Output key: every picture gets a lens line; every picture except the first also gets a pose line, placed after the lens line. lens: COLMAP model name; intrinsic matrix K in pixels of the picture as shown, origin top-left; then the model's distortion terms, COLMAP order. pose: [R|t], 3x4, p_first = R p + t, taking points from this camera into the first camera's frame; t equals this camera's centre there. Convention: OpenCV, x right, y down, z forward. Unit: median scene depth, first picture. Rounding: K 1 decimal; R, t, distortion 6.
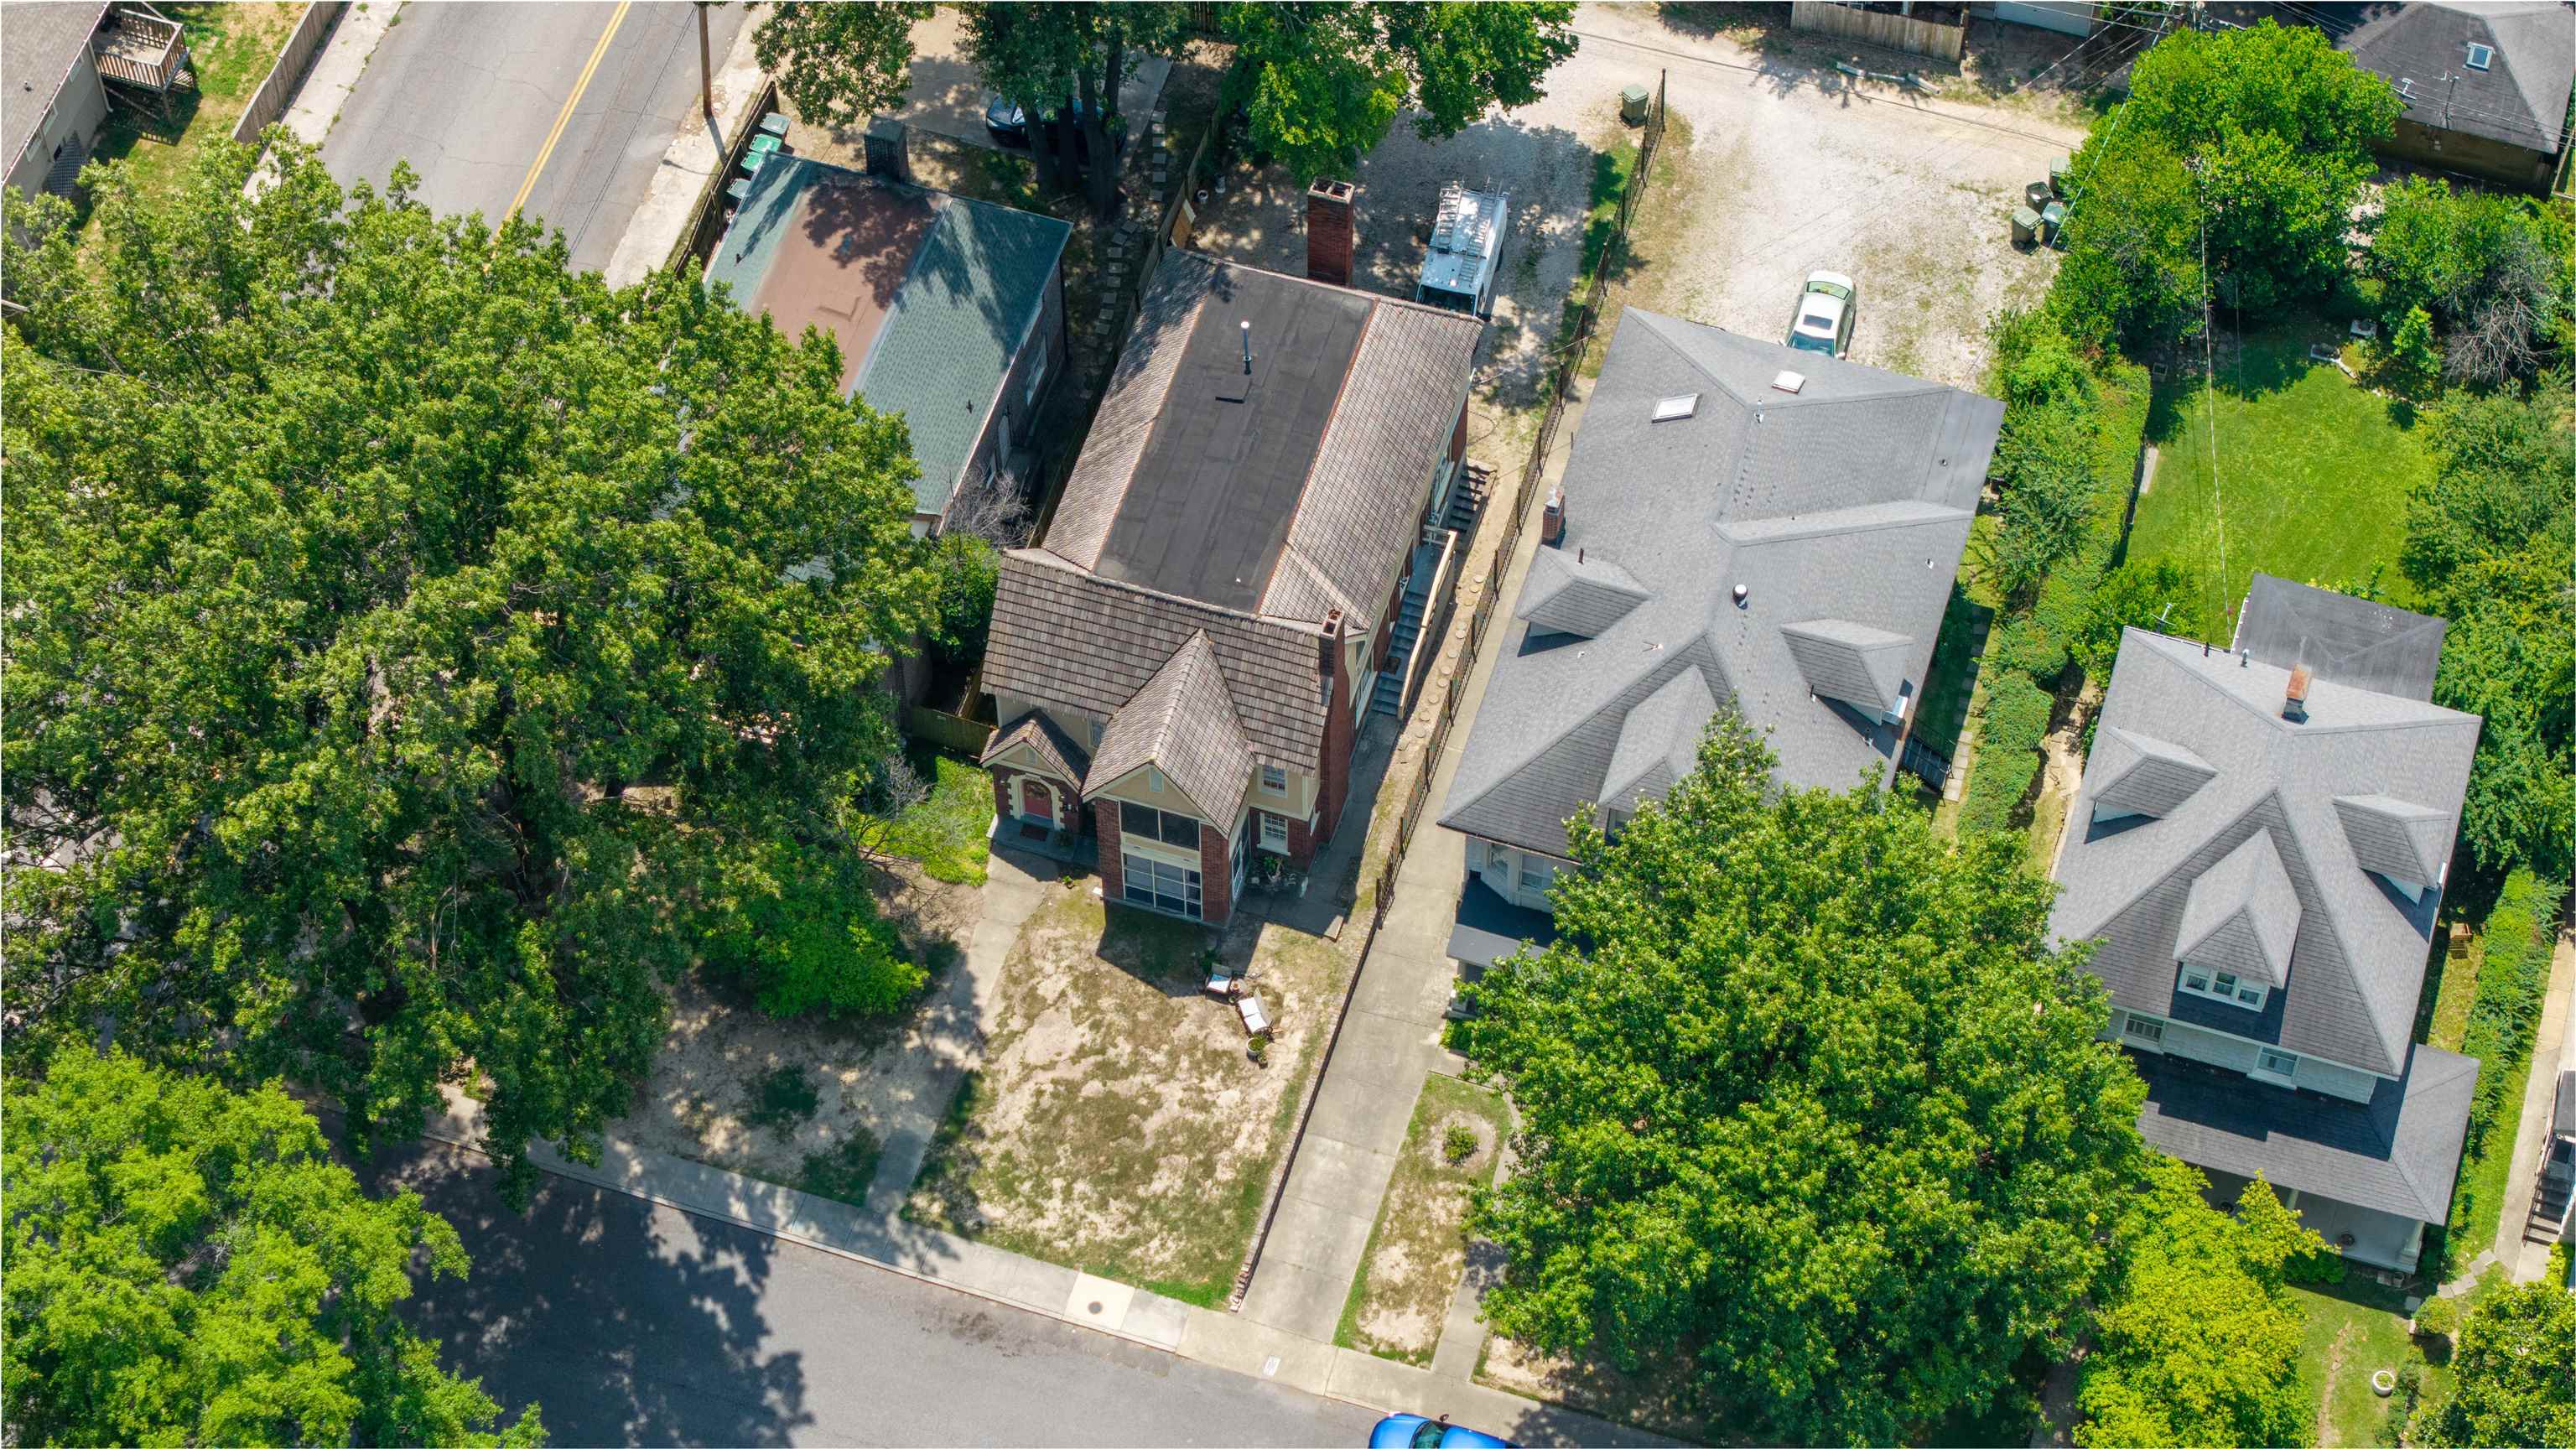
lens RADIAL K [[5137.1, 0, 1288.0], [0, 5137.1, 724.5], [0, 0, 1]] dist [-0.159926, 0.519538]
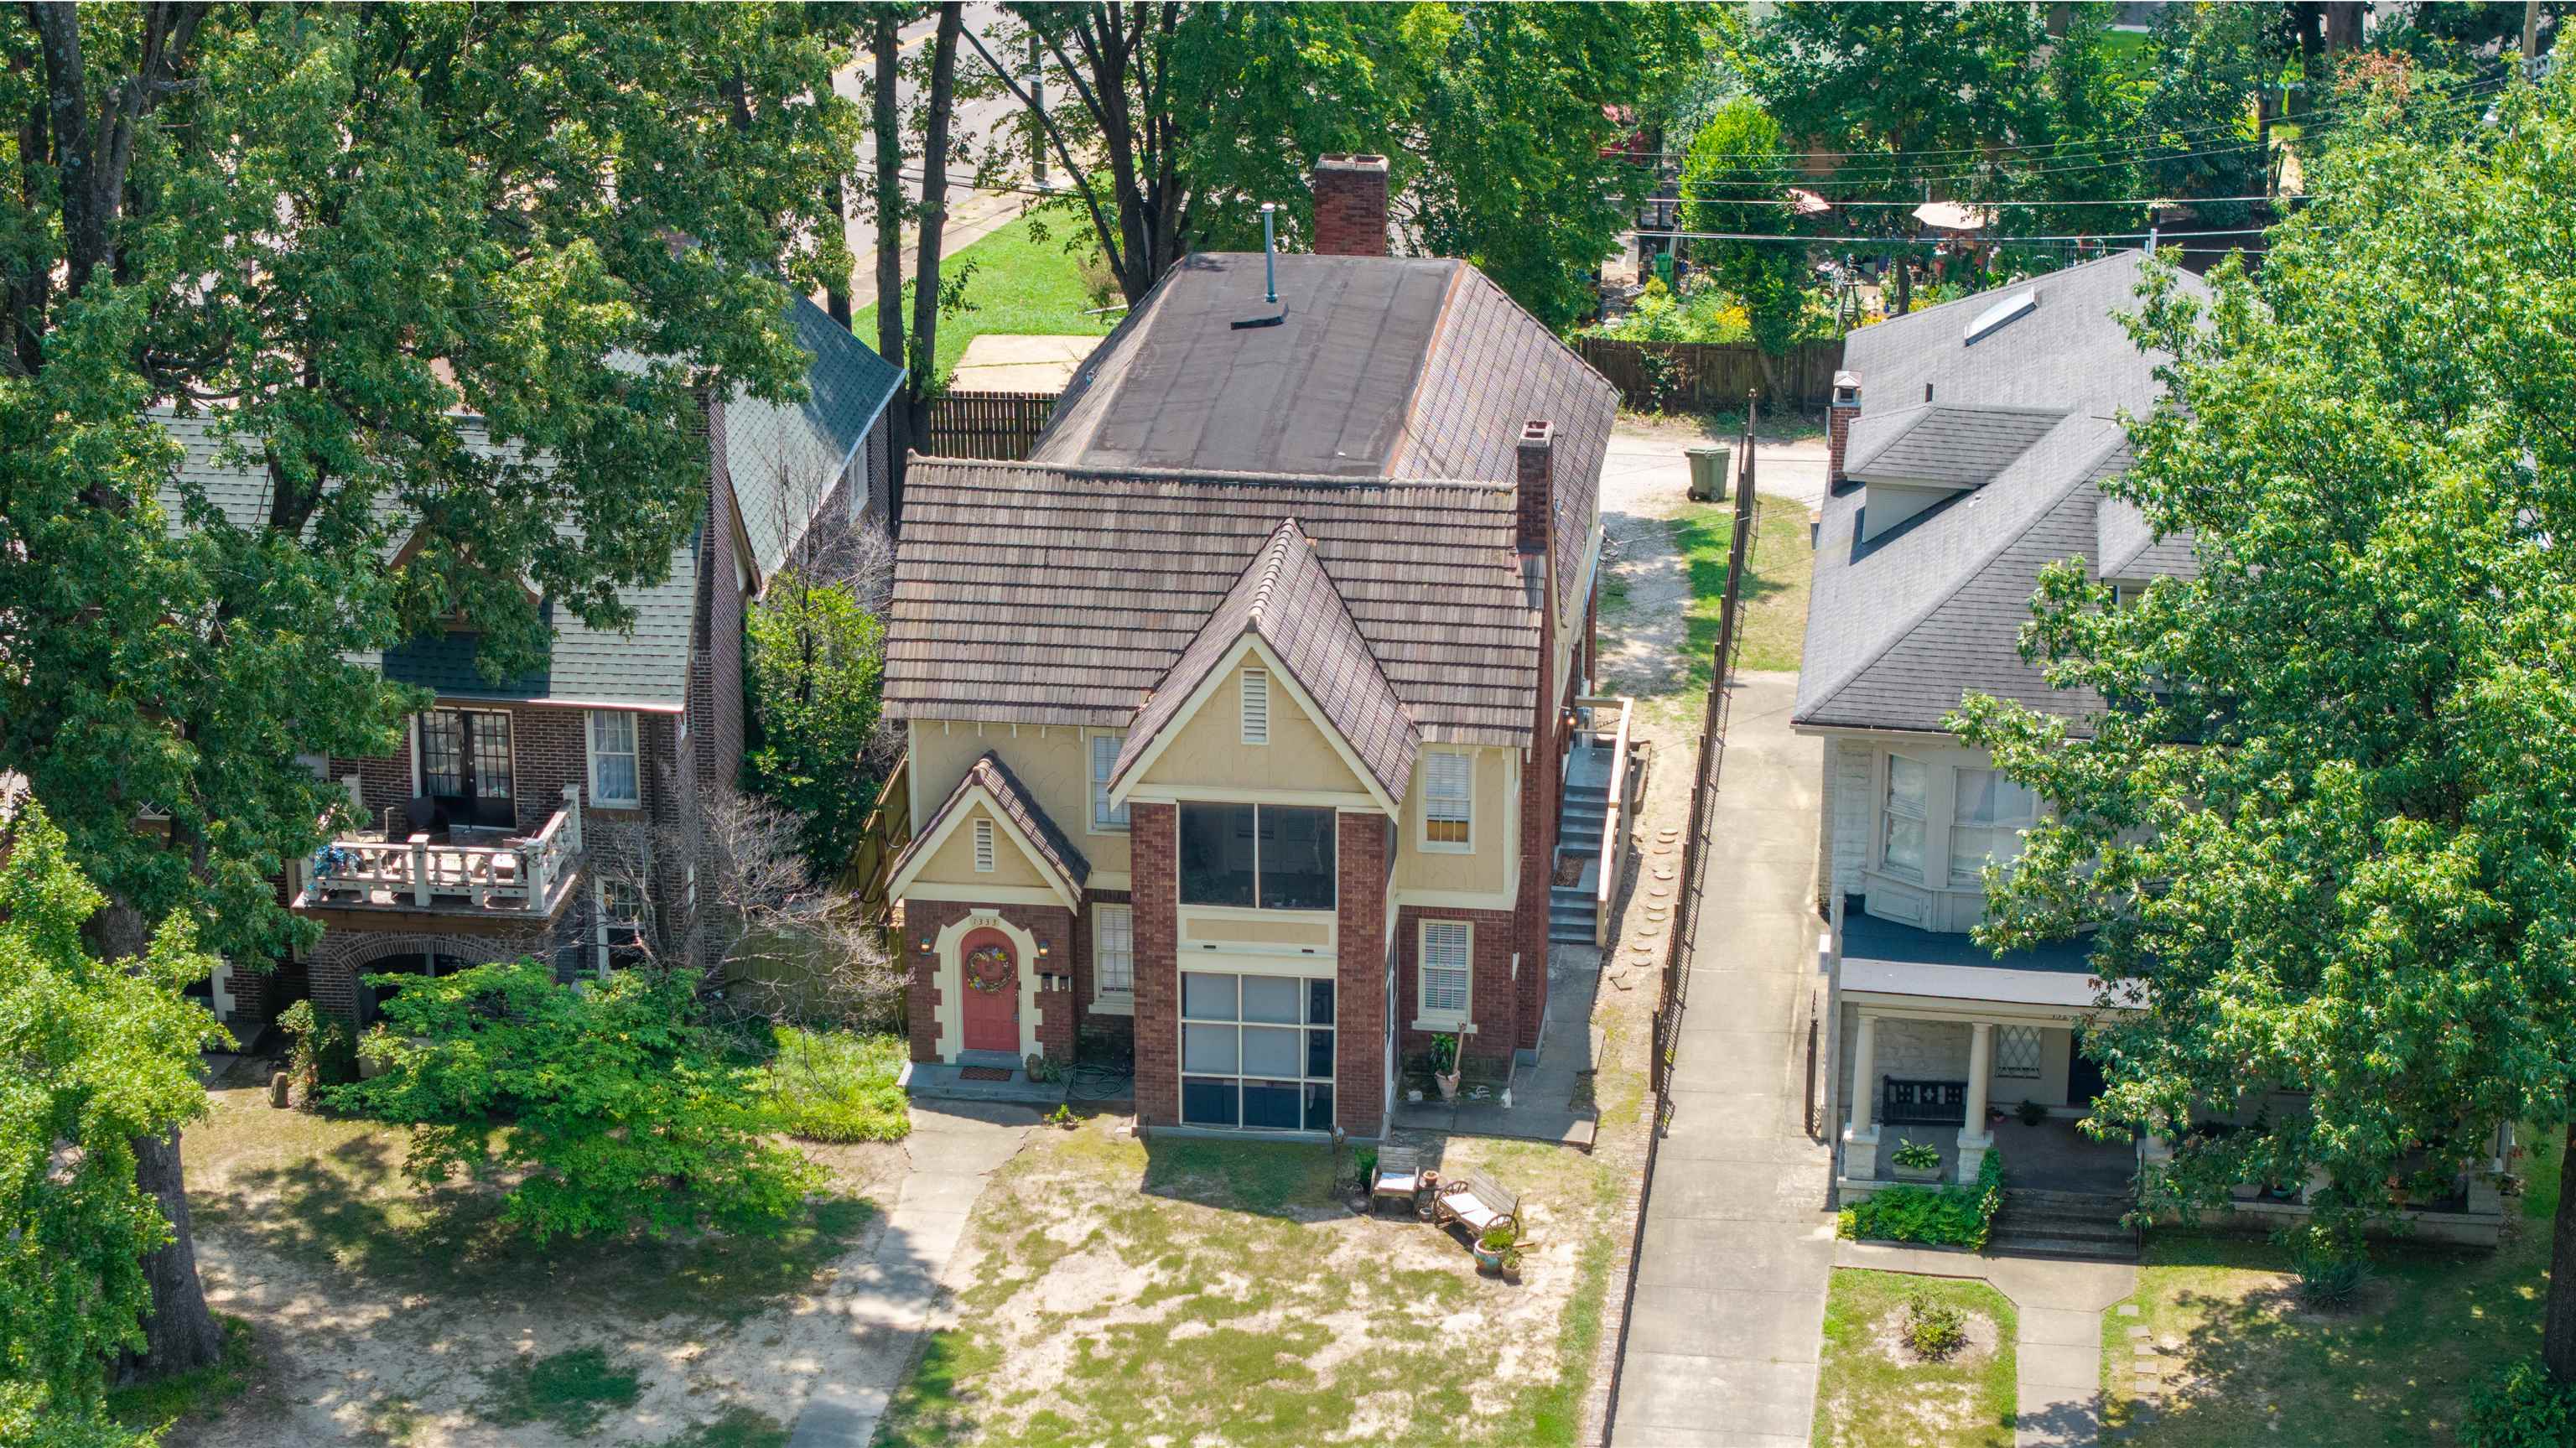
lens RADIAL K [[5430.5, 0, 1288.0], [0, 5430.5, 724.0], [0, 0, 1]] dist [-0.178520, 0.063249]
pose [[0.985288, -0.058947, 0.160416, -0.109829], [0.139438, 0.820001, -0.555118, 0.316556], [-0.098819, 0.569319, 0.816156, 0.536892]]
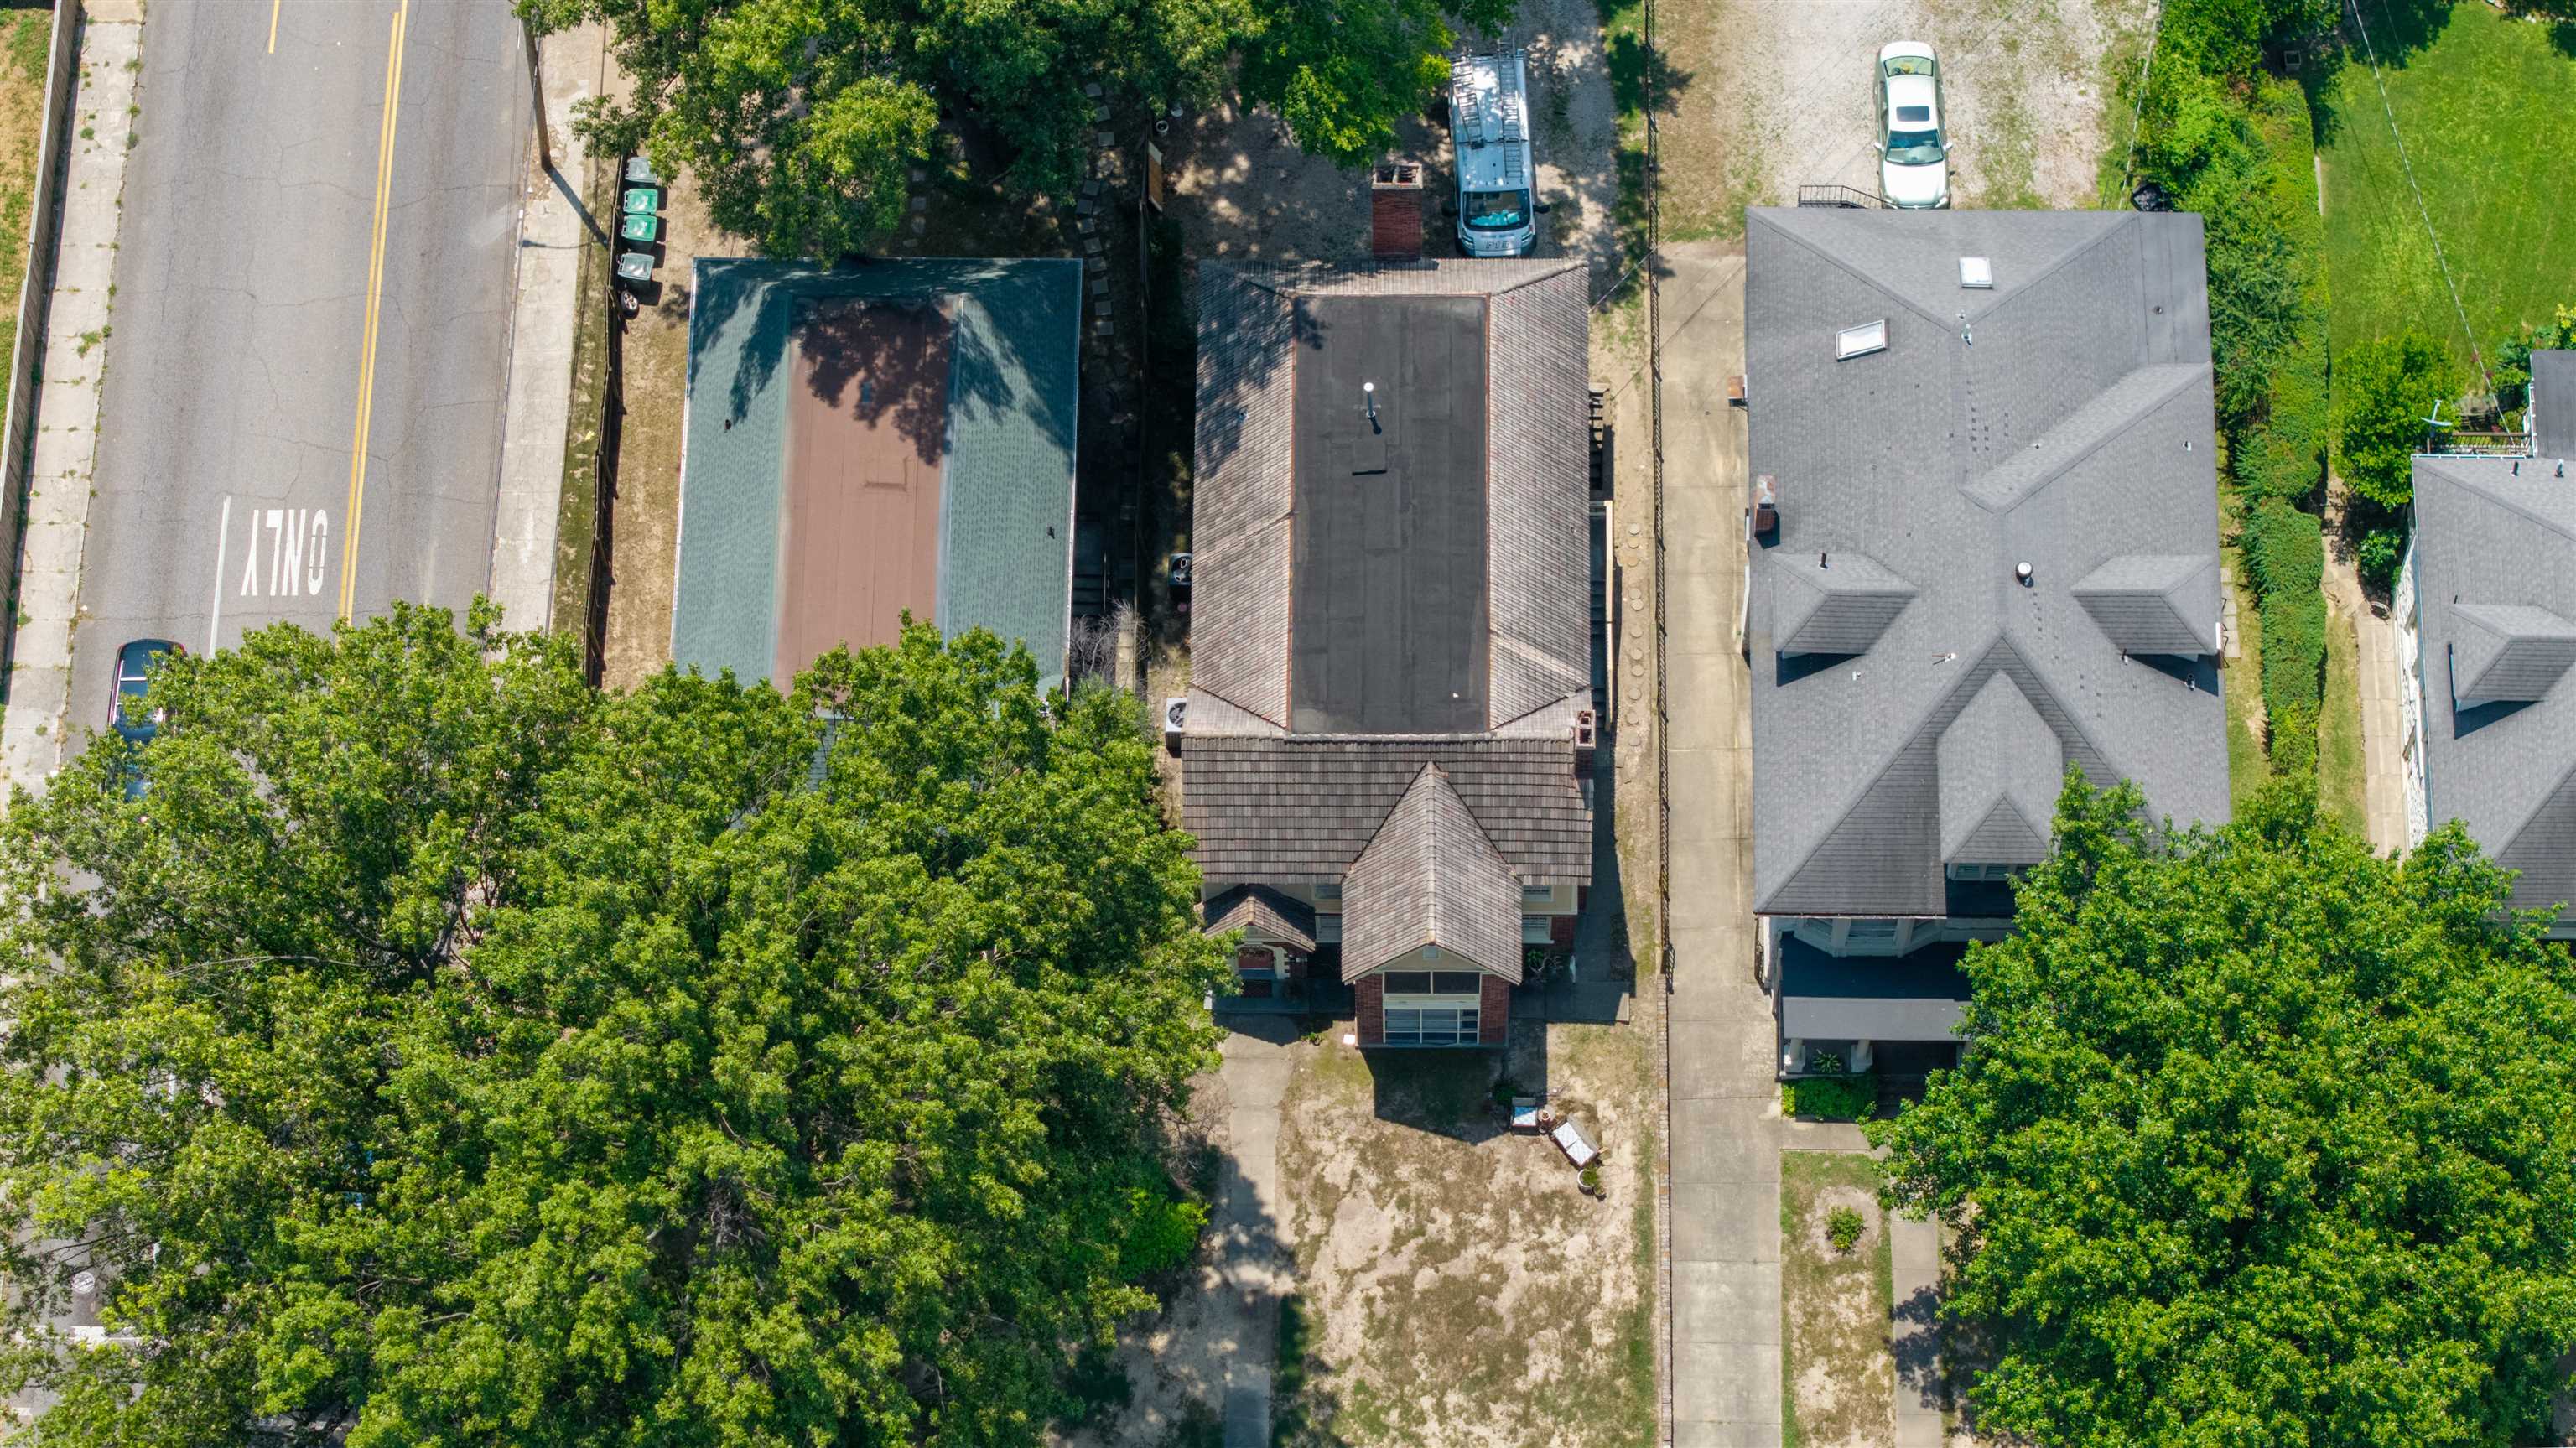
lens RADIAL K [[5930.9, 0, 1362.1], [0, 5930.9, 717.3], [0, 0, 1]] dist [-0.185793, 0.808605]
pose [[0.956898, -0.269903, 0.107235, -0.131362], [0.243203, 0.946503, 0.212097, -0.237747], [-0.158744, -0.176875, 0.971347, 0.035072]]
